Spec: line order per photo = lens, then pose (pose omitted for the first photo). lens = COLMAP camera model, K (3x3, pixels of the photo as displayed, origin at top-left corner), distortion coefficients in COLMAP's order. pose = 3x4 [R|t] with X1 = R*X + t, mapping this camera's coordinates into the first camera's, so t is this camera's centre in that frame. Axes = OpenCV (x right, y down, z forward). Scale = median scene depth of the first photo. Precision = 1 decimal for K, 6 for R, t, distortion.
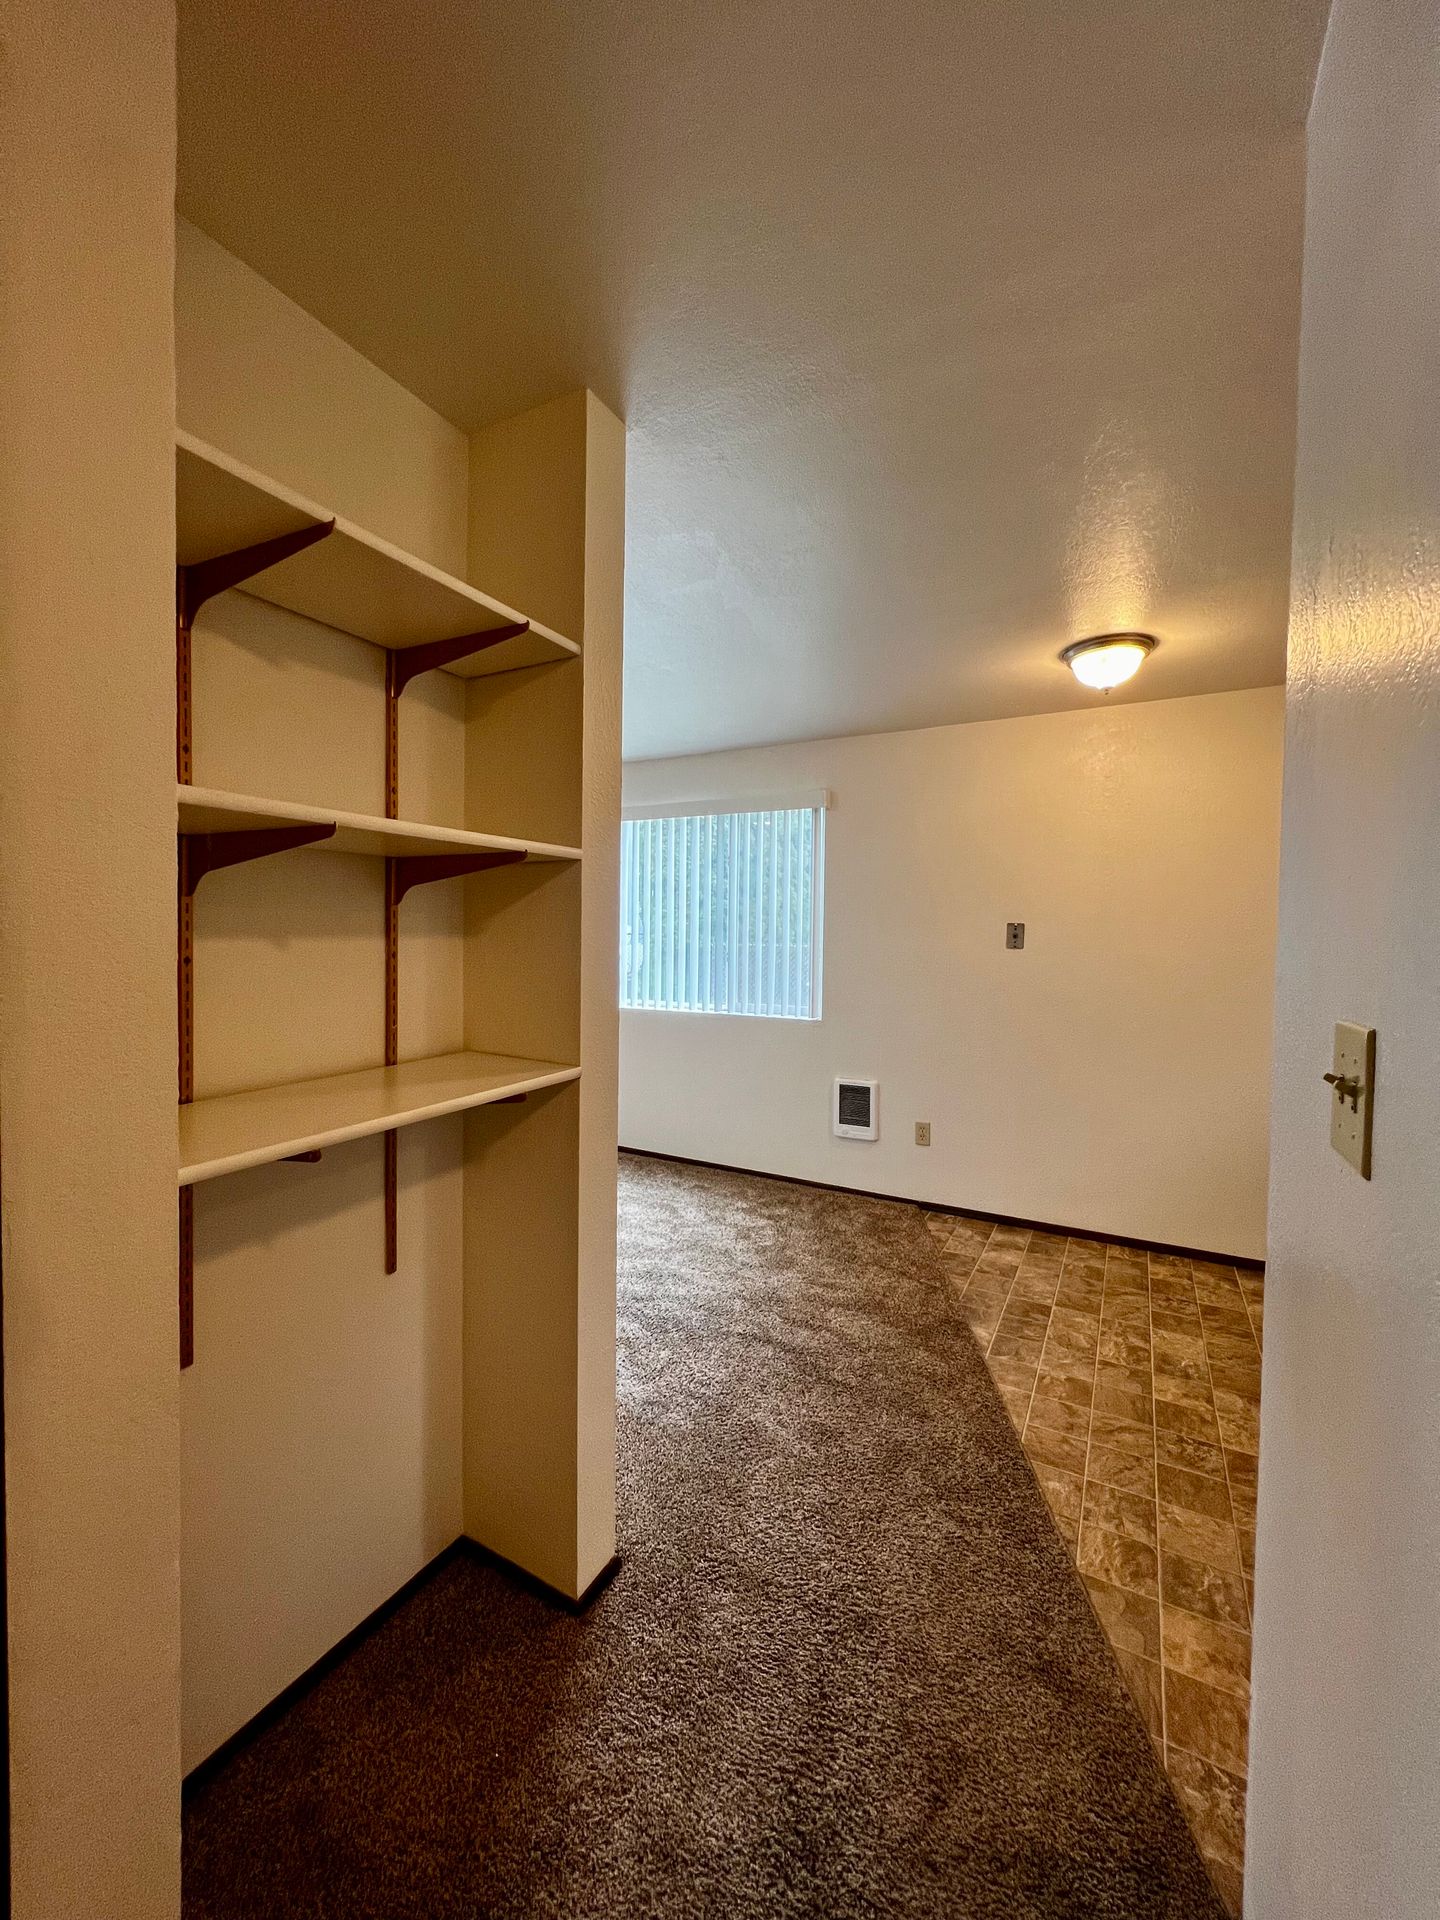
lens RADIAL K [[767.2, 0, 716.5], [0, 767.2, 961.2], [0, 0, 1]] dist [-0.001087, 0.000297]
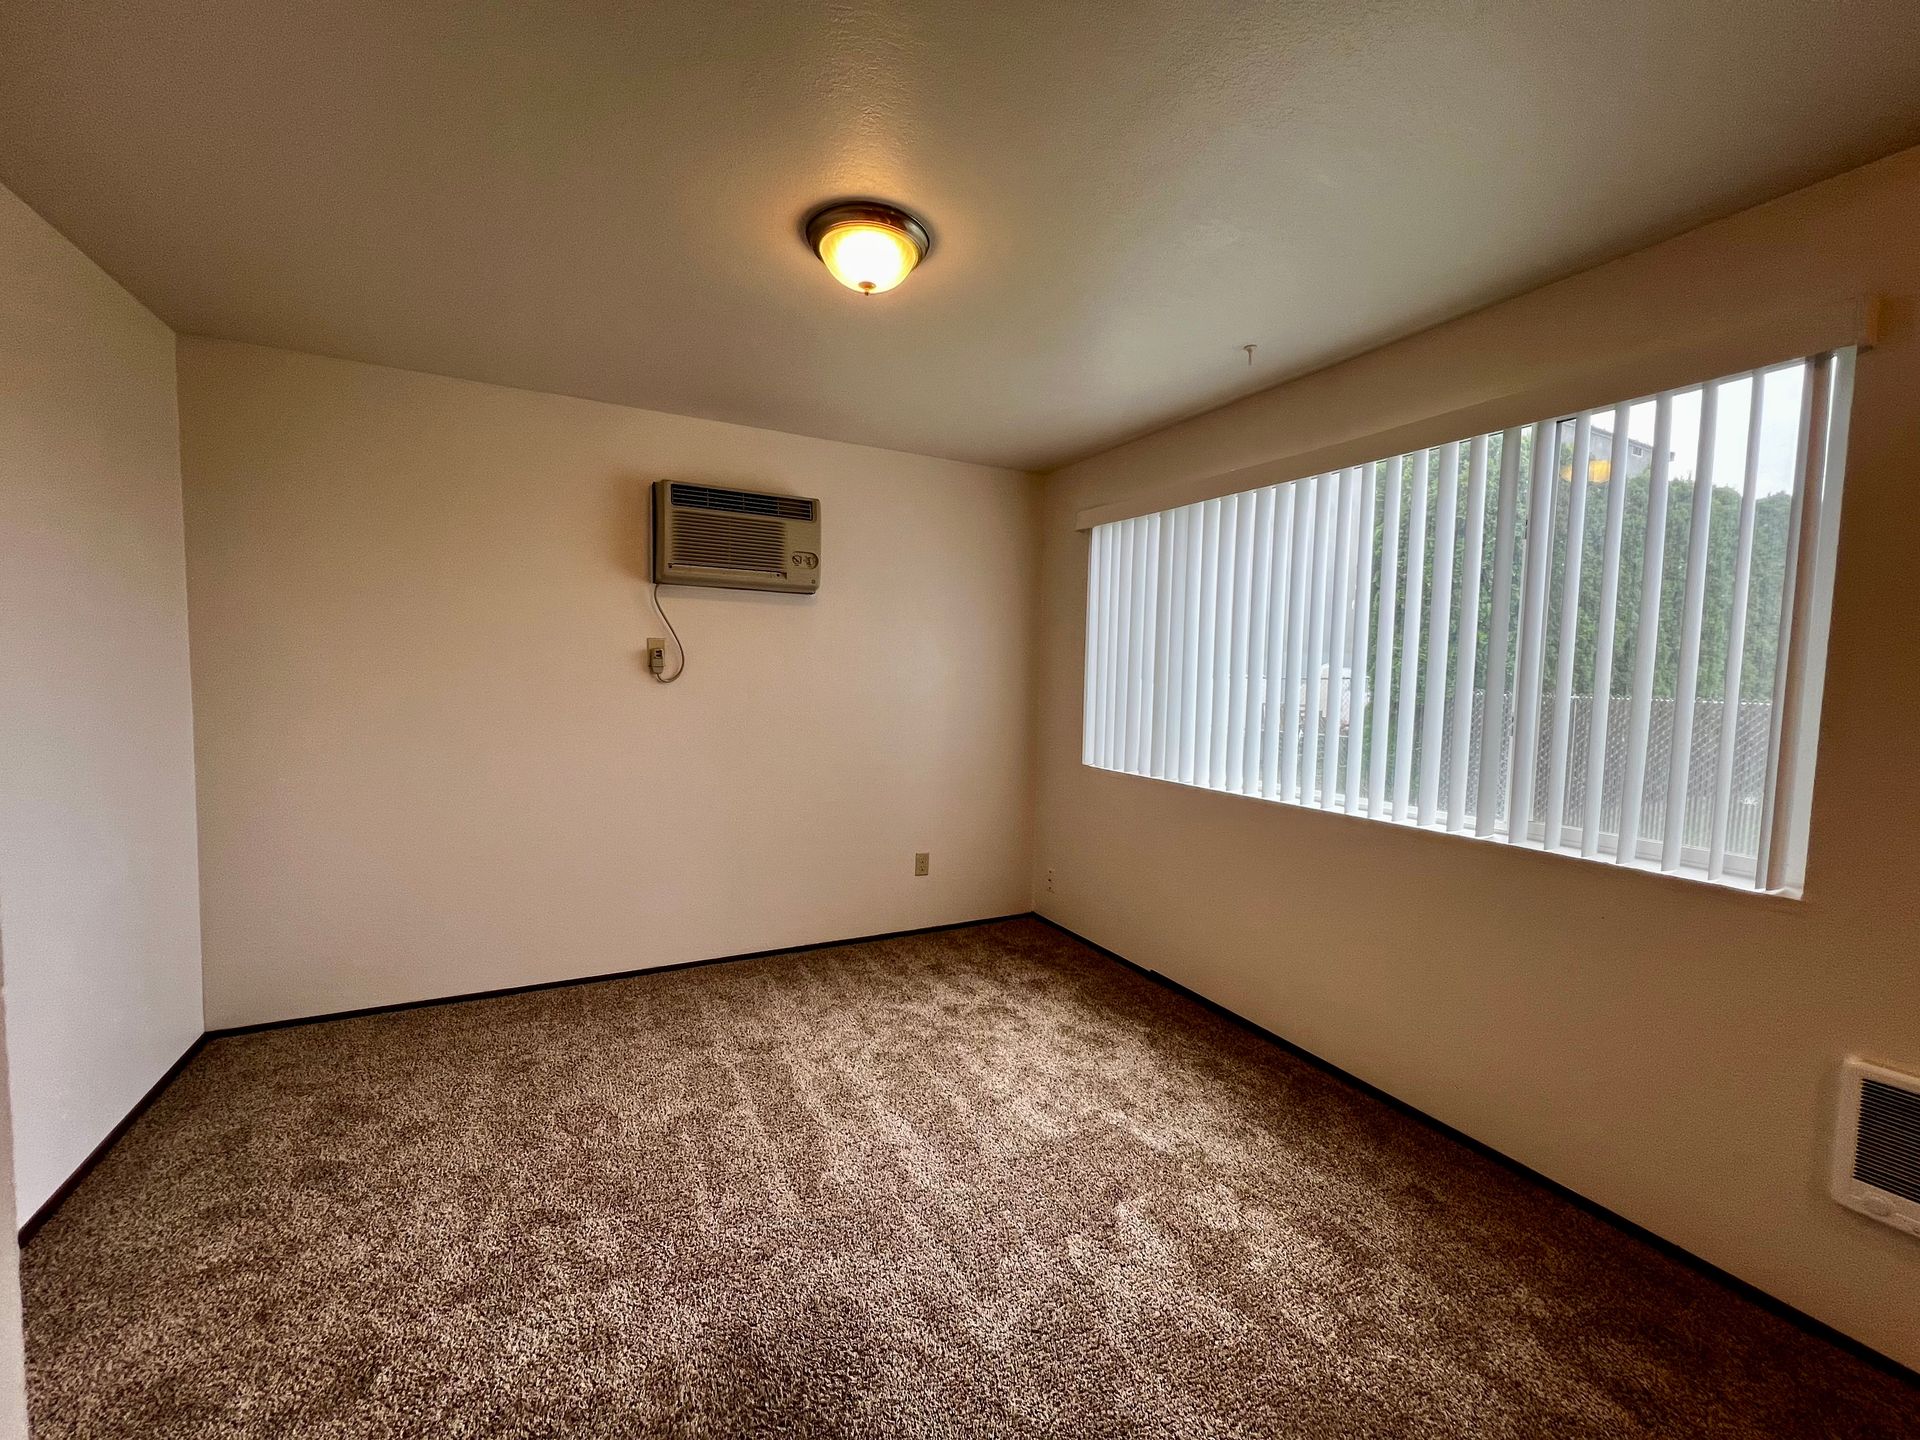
lens RADIAL K [[767.2, 0, 961.7], [0, 767.2, 715.9], [0, 0, 1]] dist [-0.001087, 0.000297]
pose [[0.830369, 0.044021, -0.555472, -0.007477], [-0.035593, 0.999029, 0.025966, -0.011551], [0.556075, -0.001791, 0.831130, 0.428746]]
